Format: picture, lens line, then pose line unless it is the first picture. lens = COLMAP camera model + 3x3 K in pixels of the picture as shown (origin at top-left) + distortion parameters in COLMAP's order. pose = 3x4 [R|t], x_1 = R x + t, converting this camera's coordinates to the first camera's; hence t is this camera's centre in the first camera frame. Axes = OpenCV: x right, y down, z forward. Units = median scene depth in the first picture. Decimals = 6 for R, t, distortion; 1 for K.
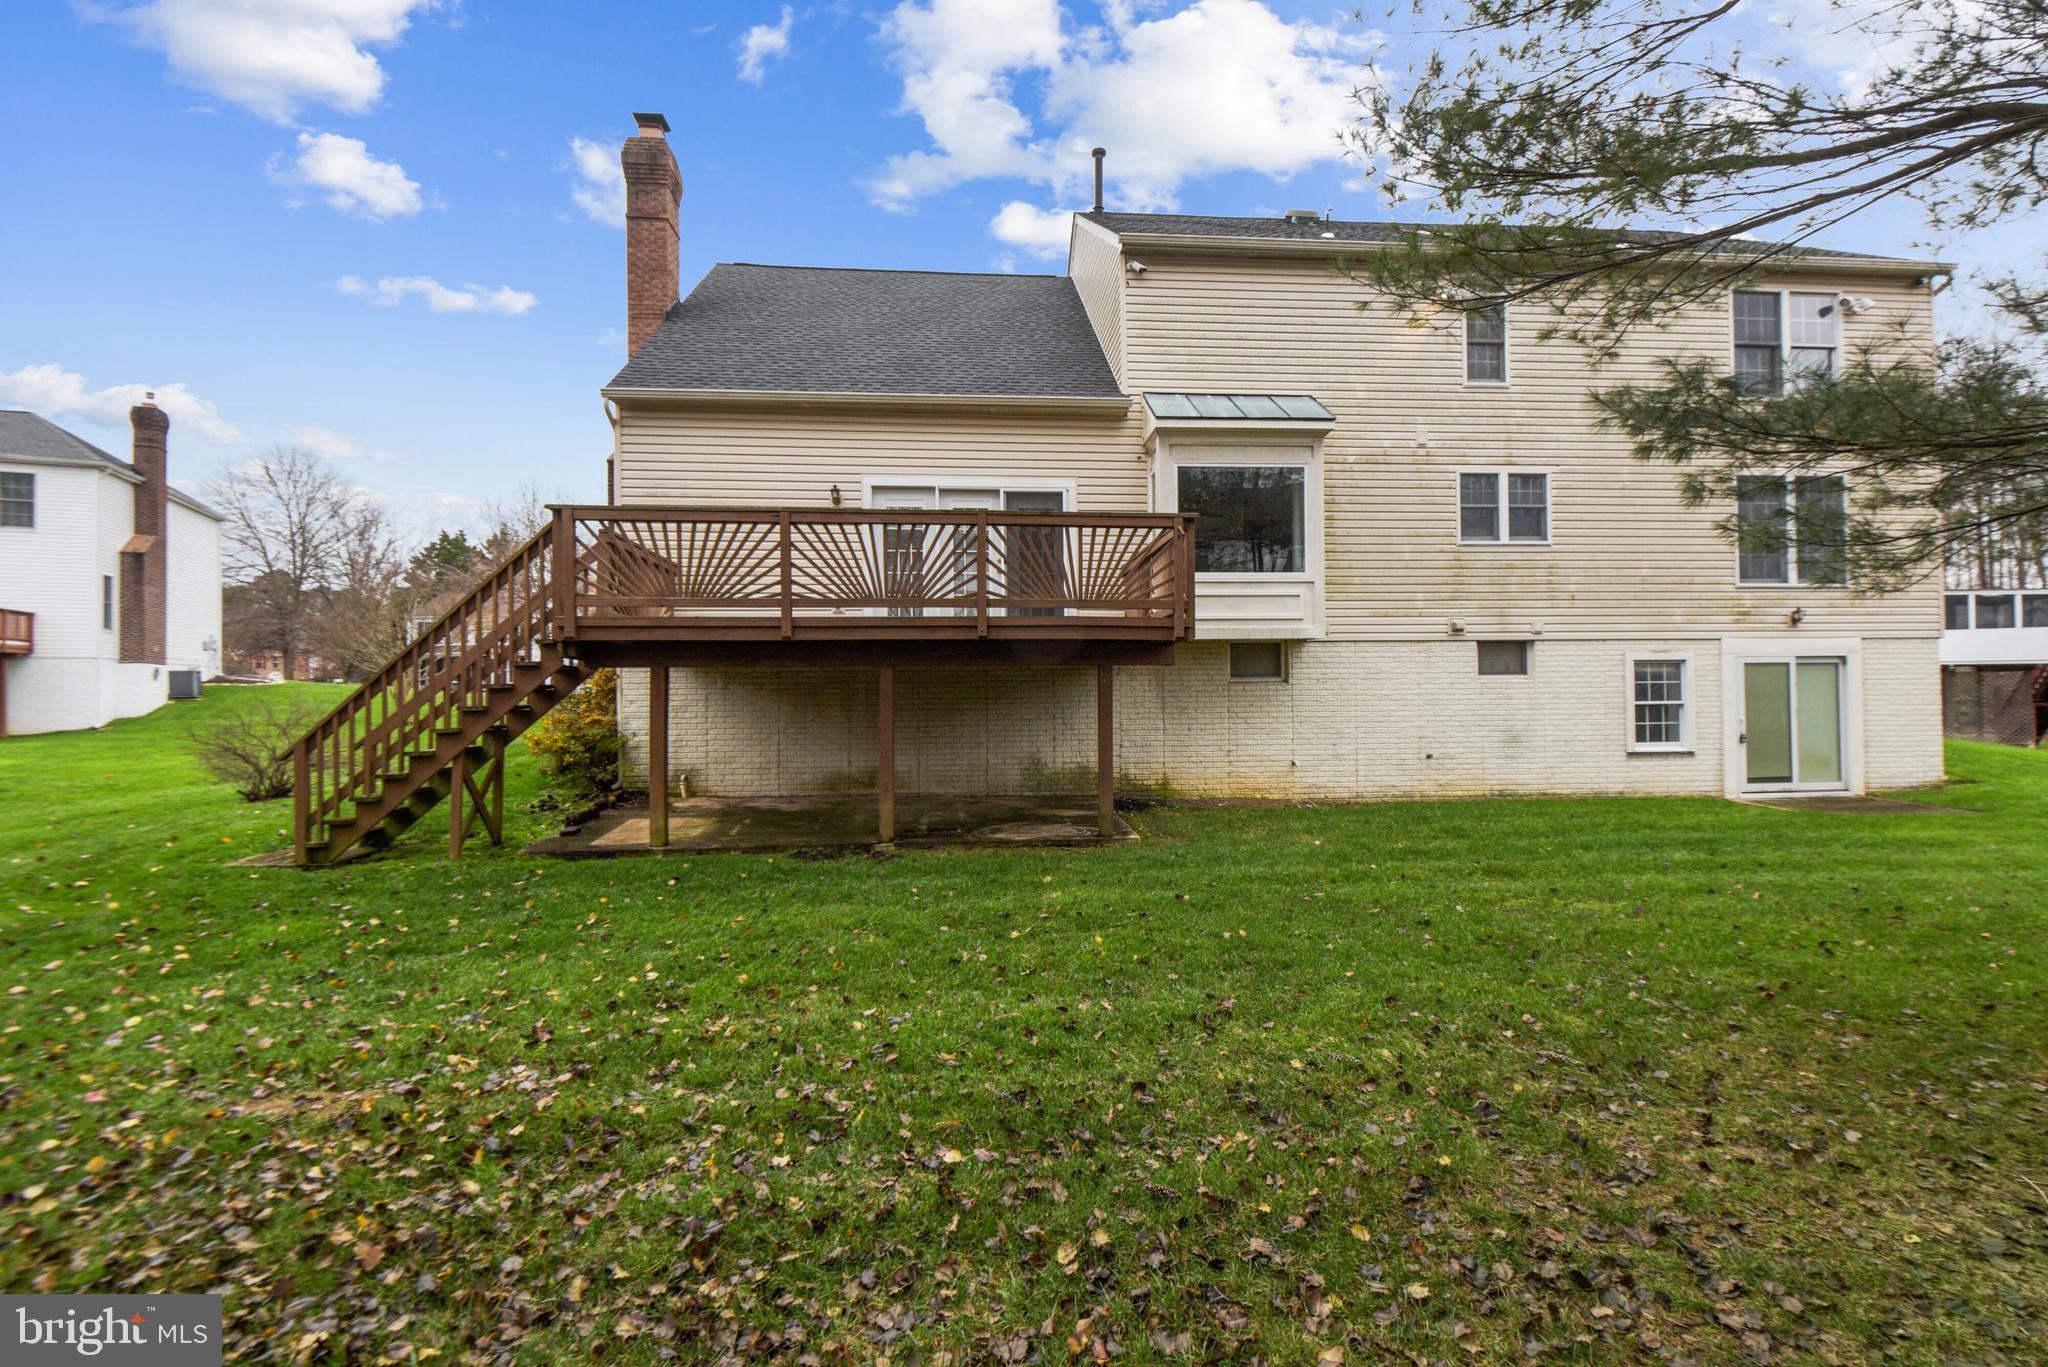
lens RADIAL K [[918.7, 0, 1028.8], [0, 918.7, 670.4], [0, 0, 1]] dist [0.003372, 0.000173]
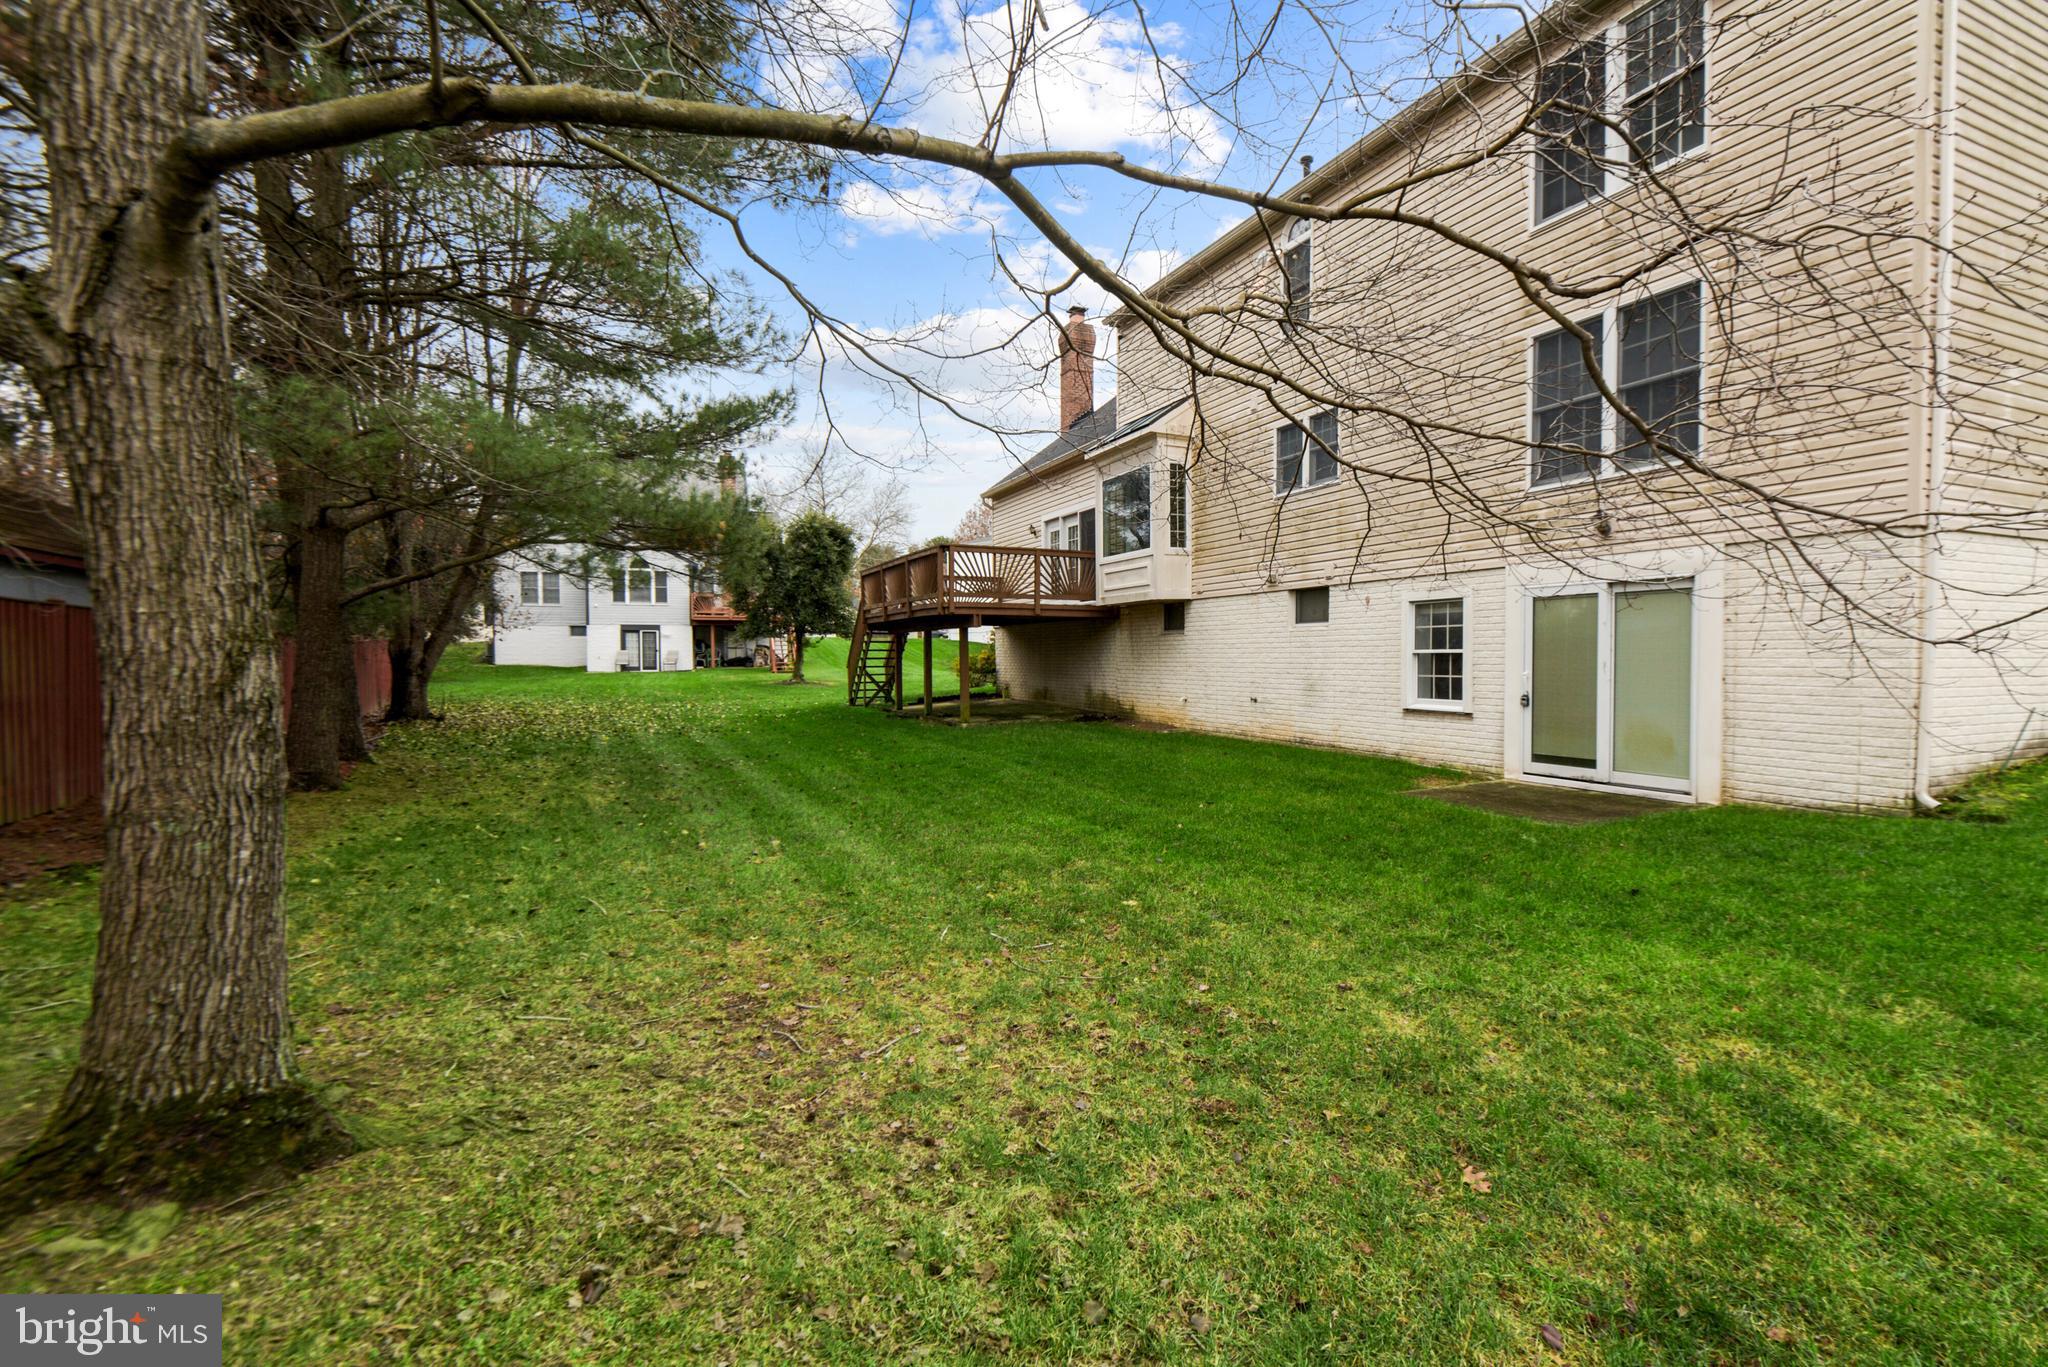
lens RADIAL K [[918.7, 0, 1027.3], [0, 918.7, 679.3], [0, 0, 1]] dist [0.003372, 0.000173]
pose [[0.335174, 0.031107, -0.941643, 1.339374], [0.007977, 0.999325, 0.035852, 0.027769], [0.942123, -0.019528, 0.334700, 0.378251]]
